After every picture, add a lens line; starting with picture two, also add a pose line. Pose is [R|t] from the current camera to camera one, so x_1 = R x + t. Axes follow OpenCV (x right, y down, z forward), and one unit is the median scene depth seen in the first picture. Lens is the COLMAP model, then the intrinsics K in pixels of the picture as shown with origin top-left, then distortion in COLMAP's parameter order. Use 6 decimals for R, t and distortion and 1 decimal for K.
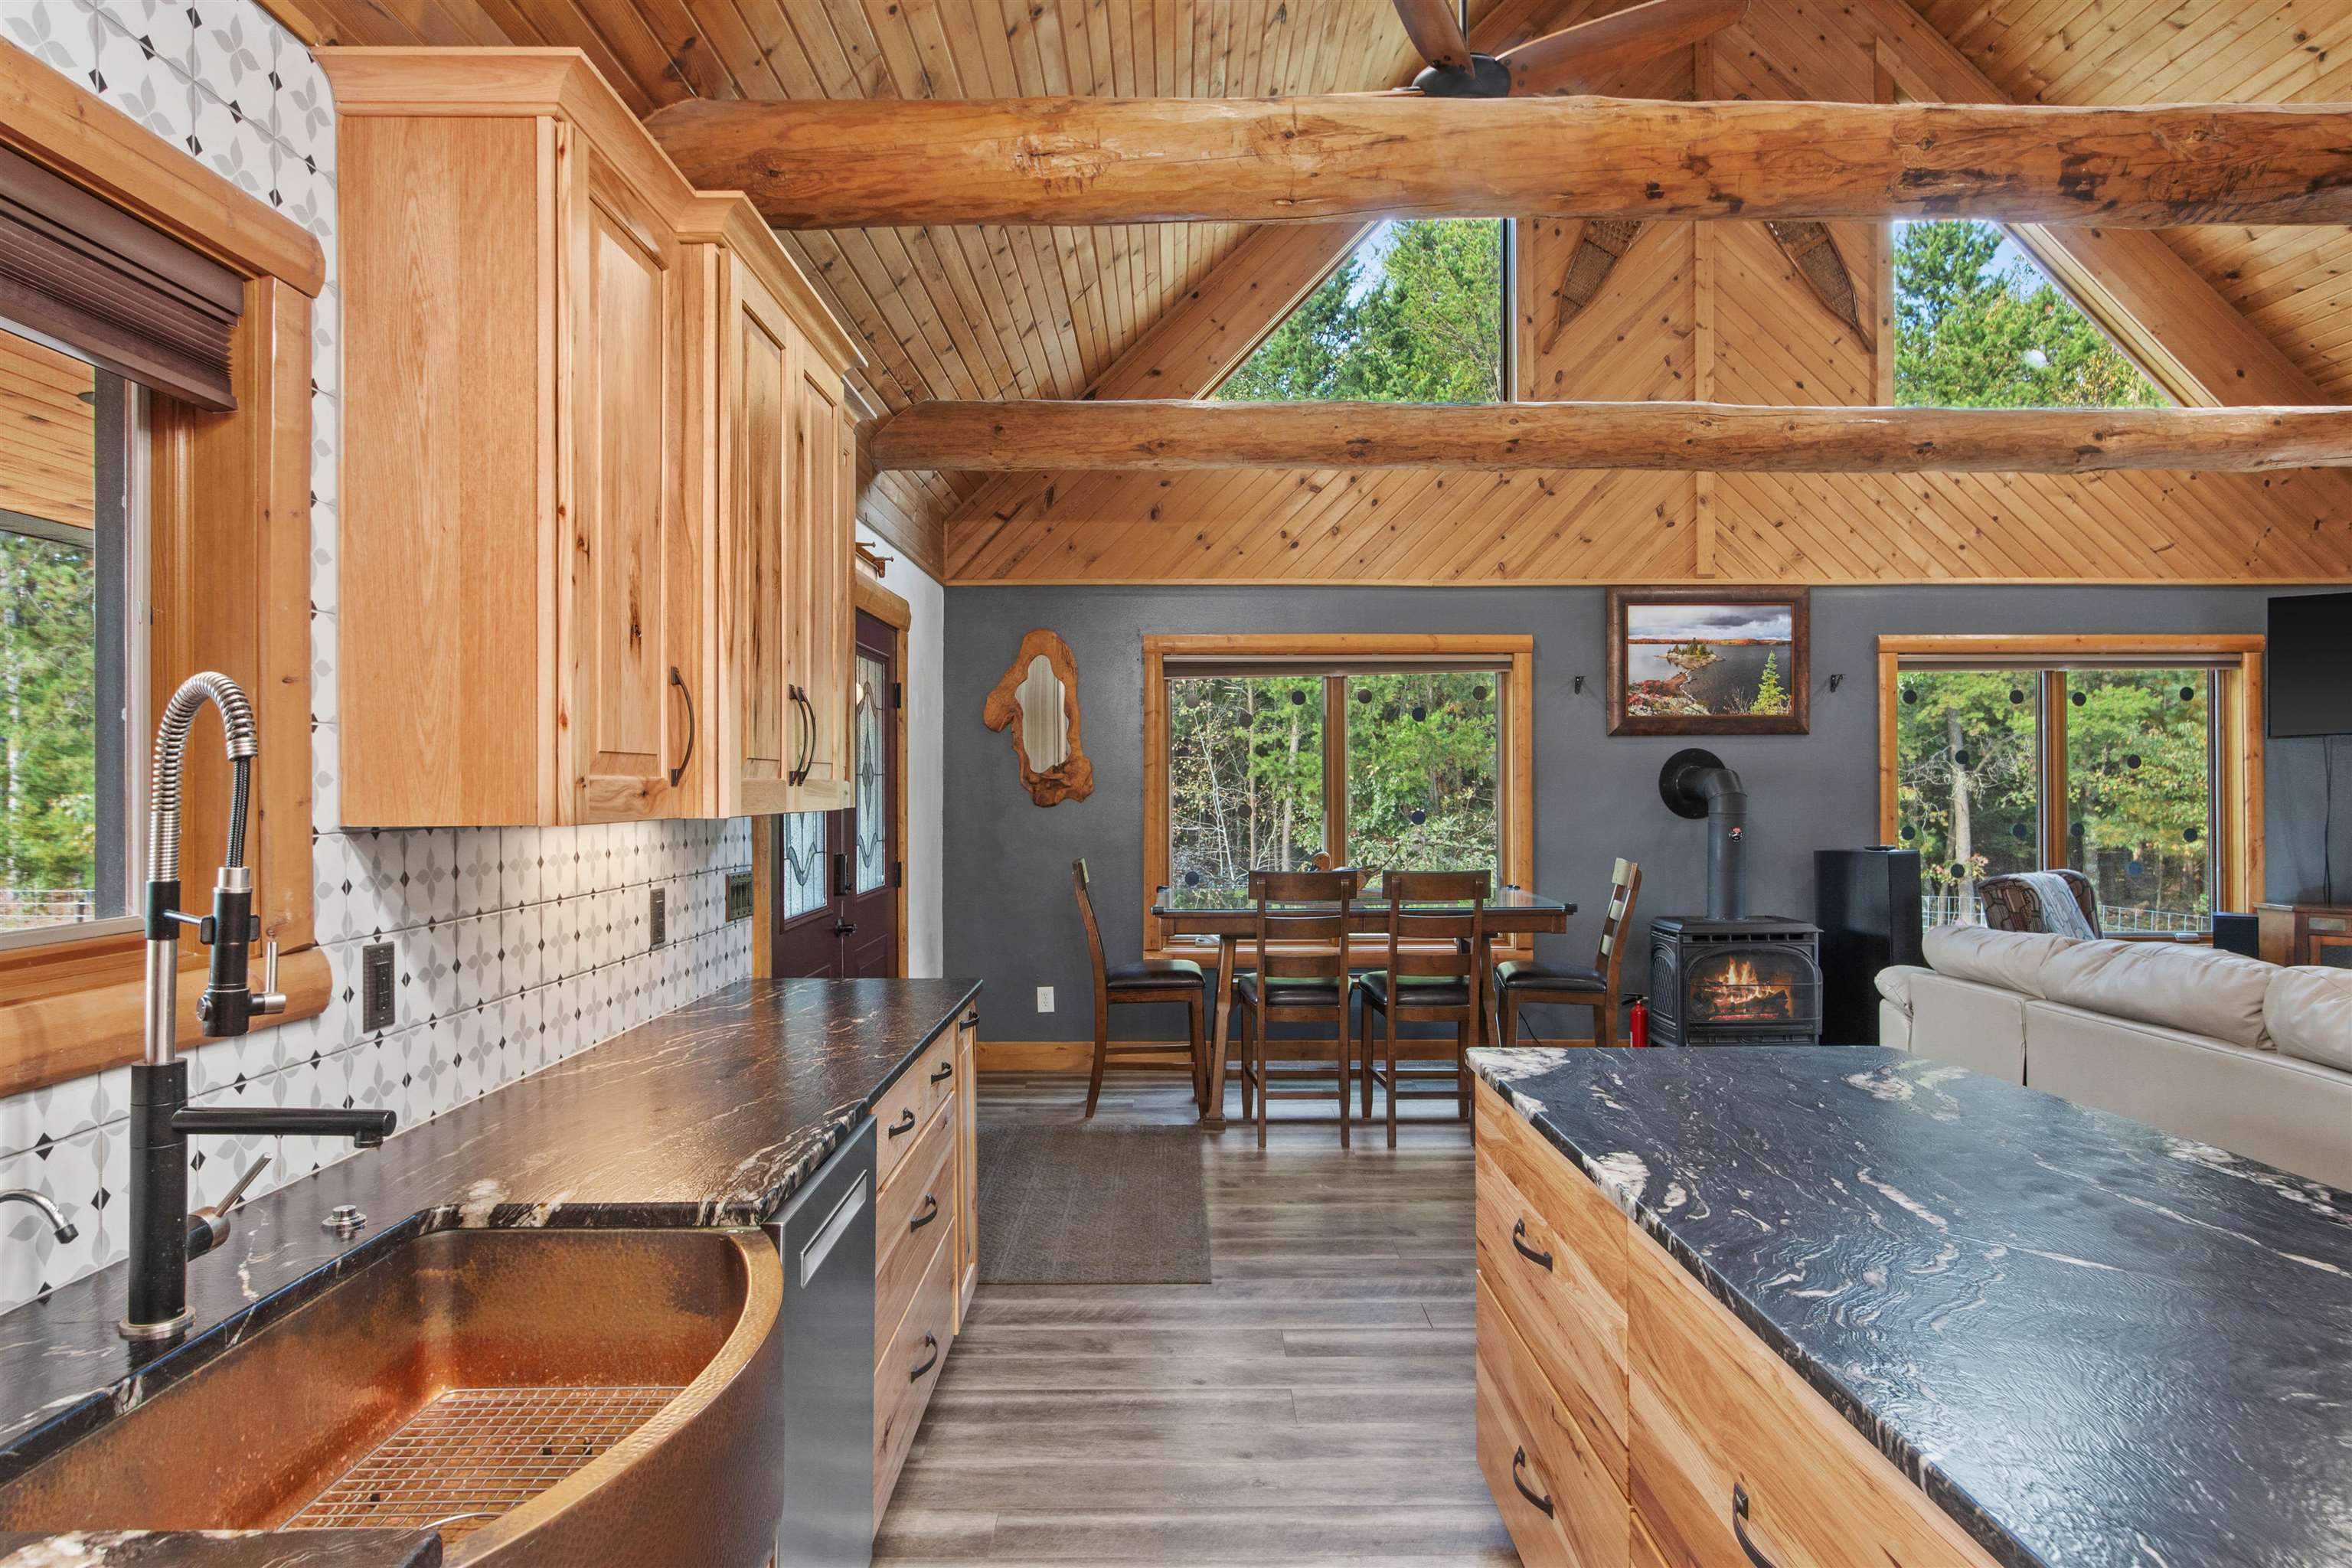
lens RADIAL K [[1468.0, 0, 1183.3], [0, 1468.0, 776.1], [0, 0, 1]] dist [-0.001521, 0.002441]
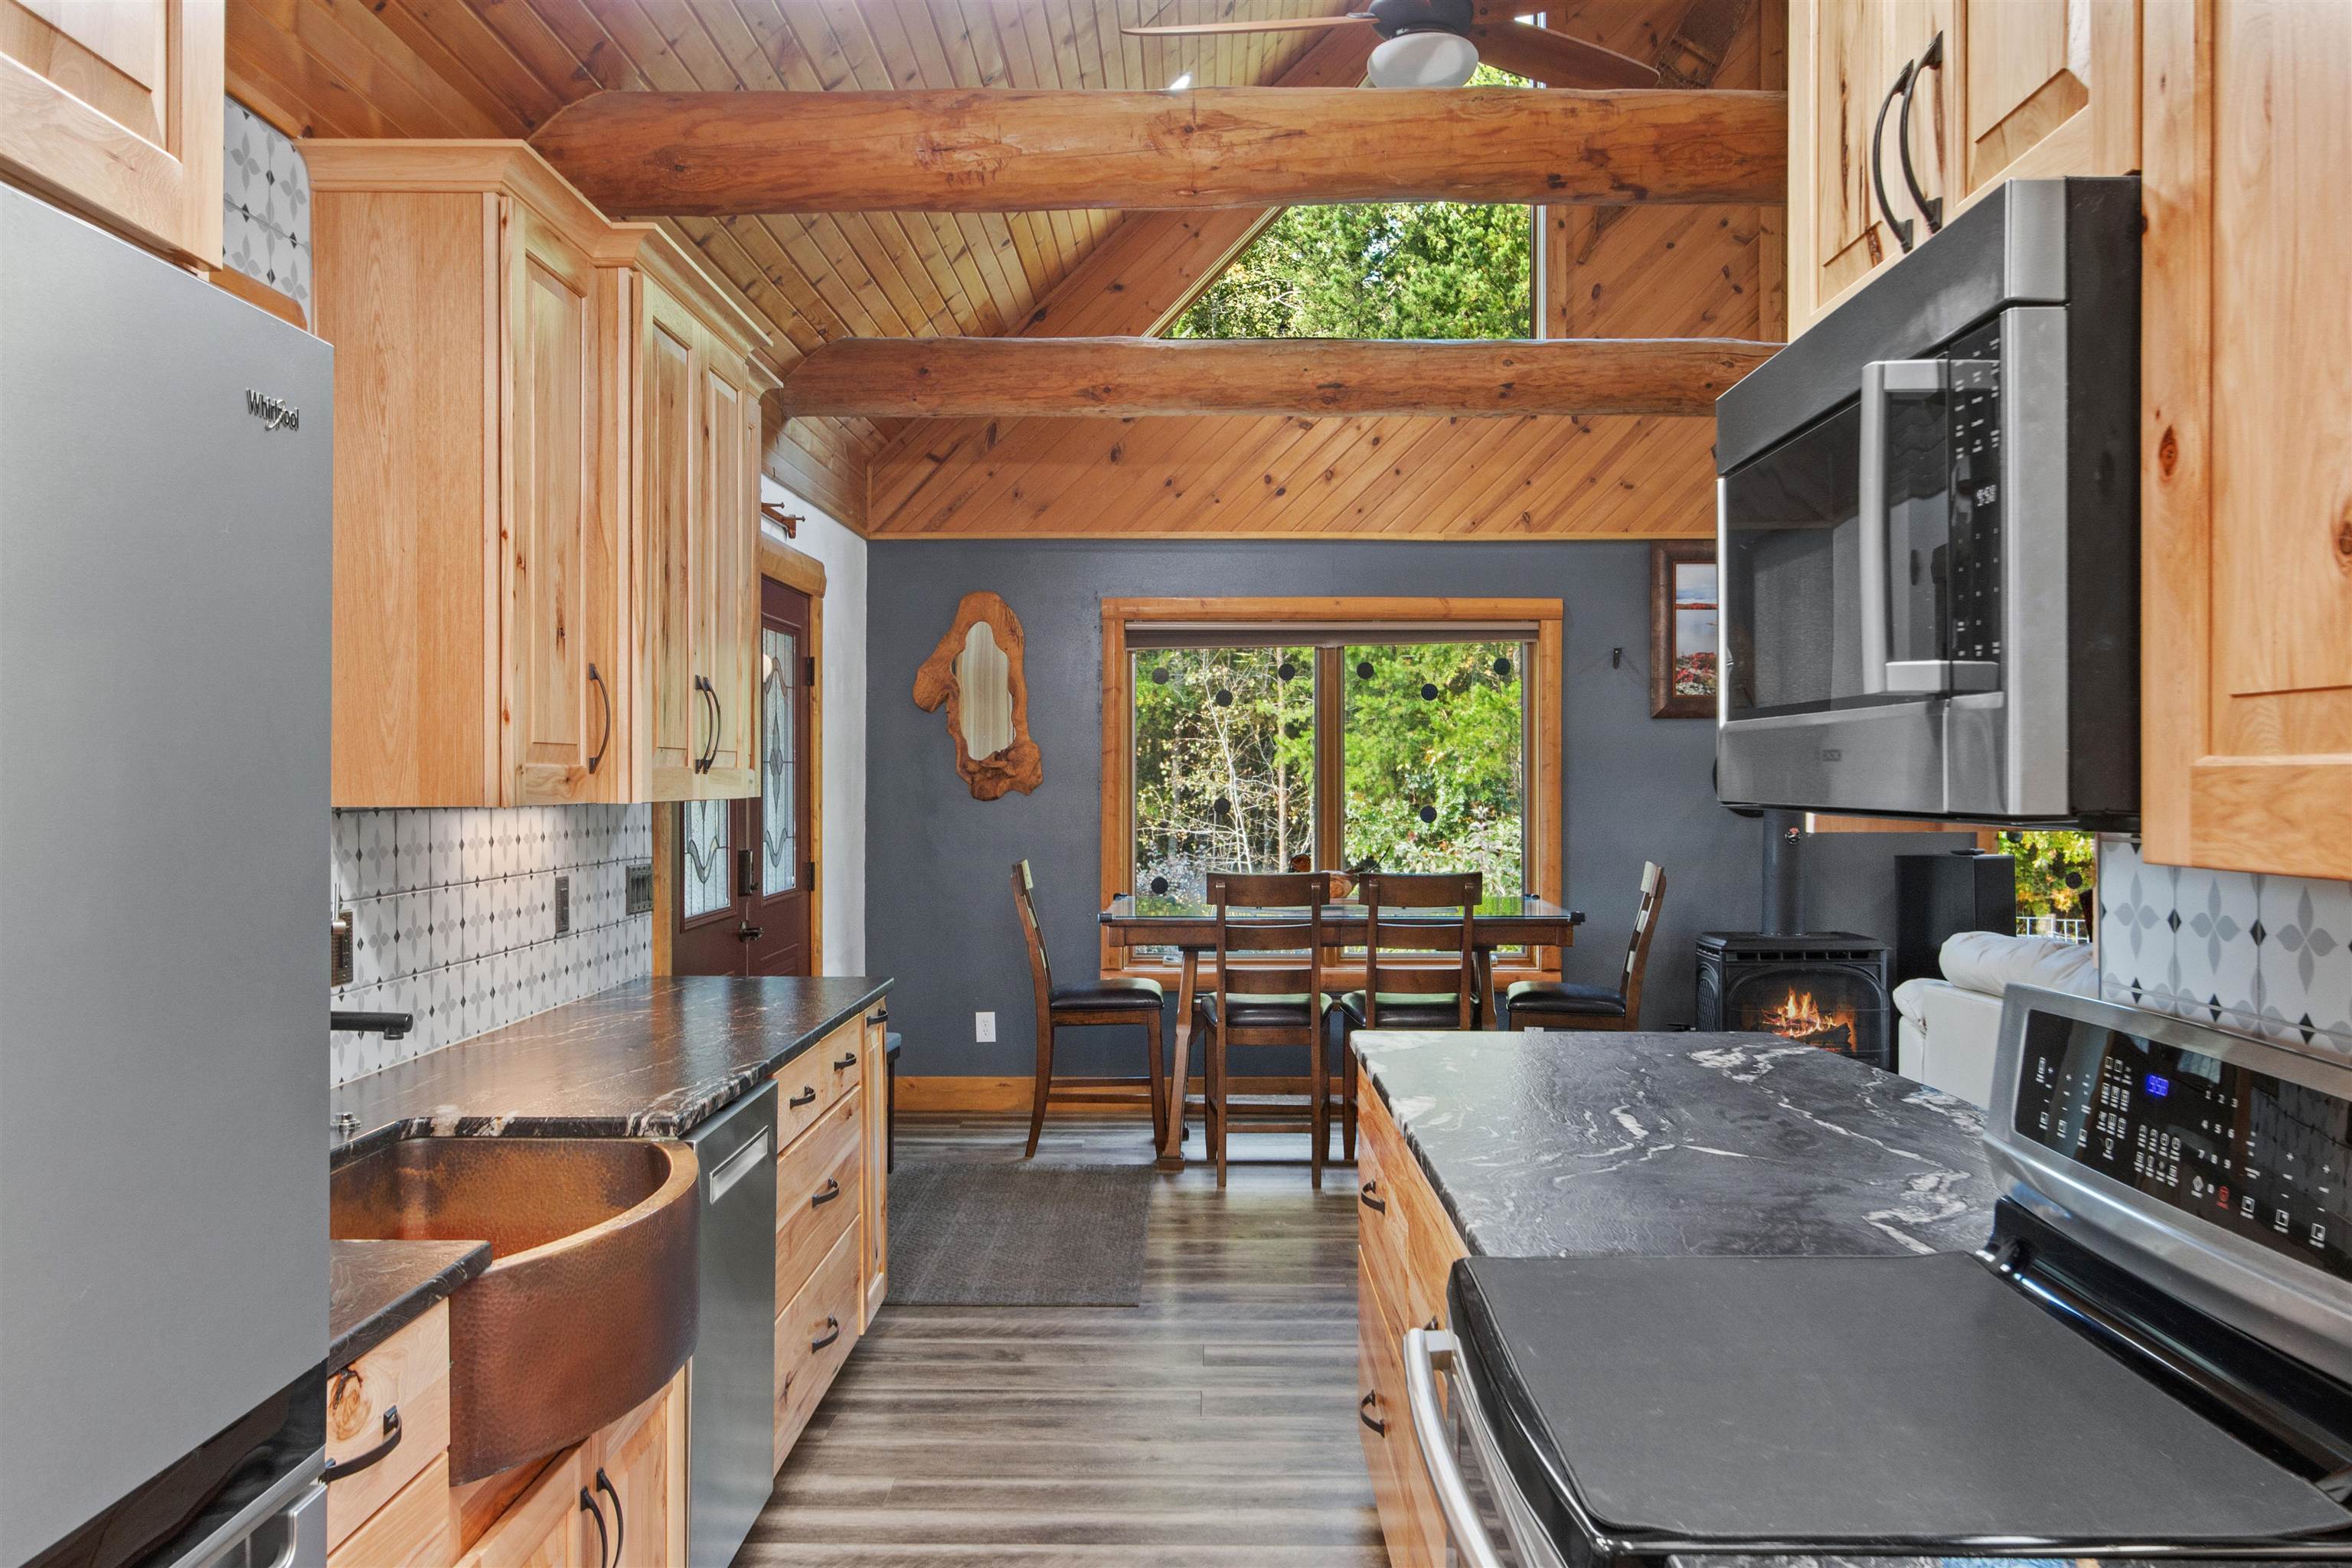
lens RADIAL K [[2012.4, 0, 1176.0], [0, 2012.4, 784.0], [0, 0, 1]] dist [0.007965, -0.007657]
pose [[0.999813, 0.003453, -0.019015, 0.074533], [-0.003262, 0.999944, 0.010054, -0.001064], [0.019048, -0.009990, 0.999769, -0.316446]]
